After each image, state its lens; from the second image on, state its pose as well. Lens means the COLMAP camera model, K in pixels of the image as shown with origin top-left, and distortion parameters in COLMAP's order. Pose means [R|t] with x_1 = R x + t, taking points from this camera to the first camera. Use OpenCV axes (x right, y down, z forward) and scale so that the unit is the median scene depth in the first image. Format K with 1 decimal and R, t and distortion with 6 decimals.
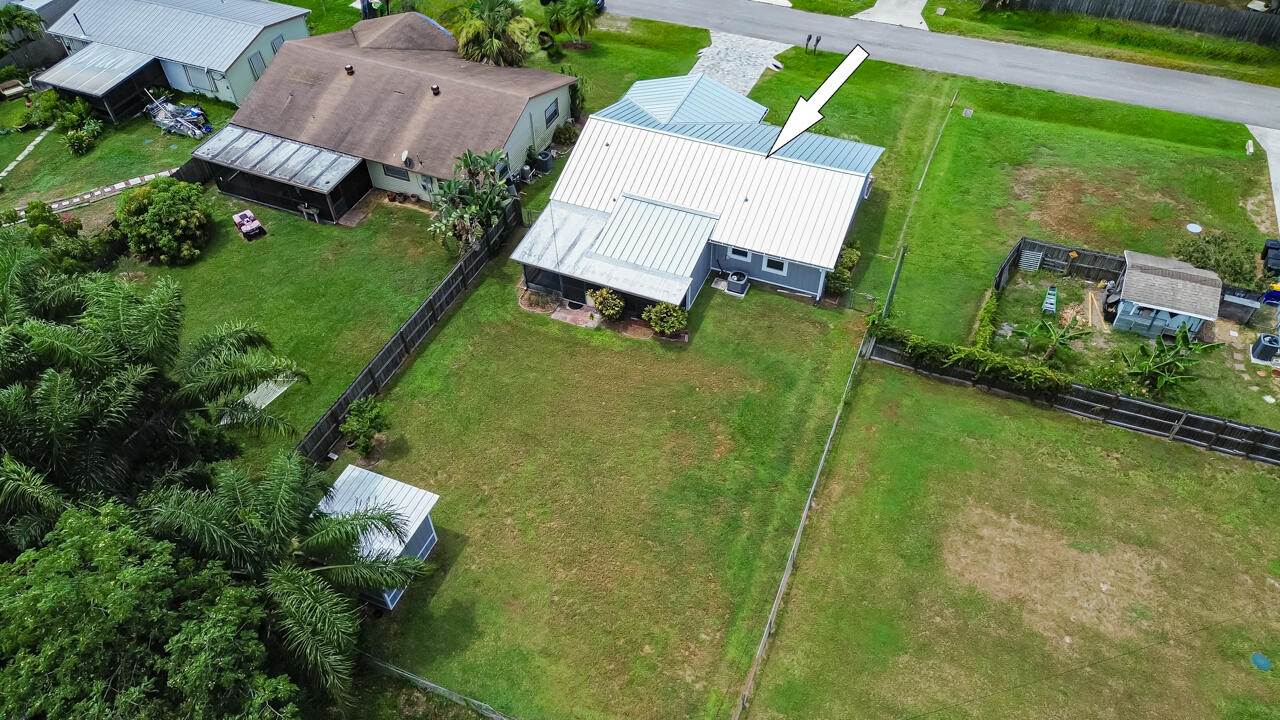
lens RADIAL K [[914.1, 0, 640.0], [0, 914.1, 360.0], [0, 0, 1]] dist [0.071087, 0.000485]
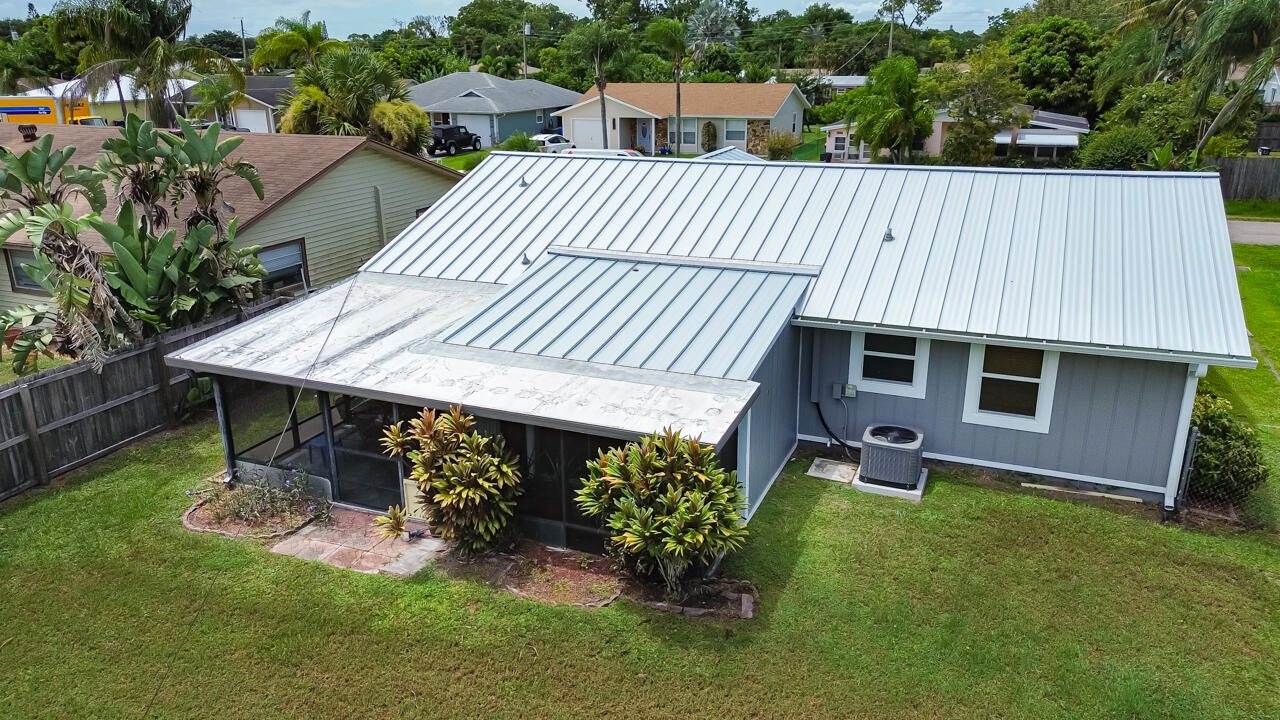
lens RADIAL K [[914.1, 0, 640.0], [0, 914.1, 360.0], [0, 0, 1]] dist [0.071087, 0.000485]
pose [[0.999909, -0.004746, -0.012621, 0.023493], [-0.001668, 0.885278, -0.465059, 0.036412], [0.013381, 0.465038, 0.885190, 0.723900]]
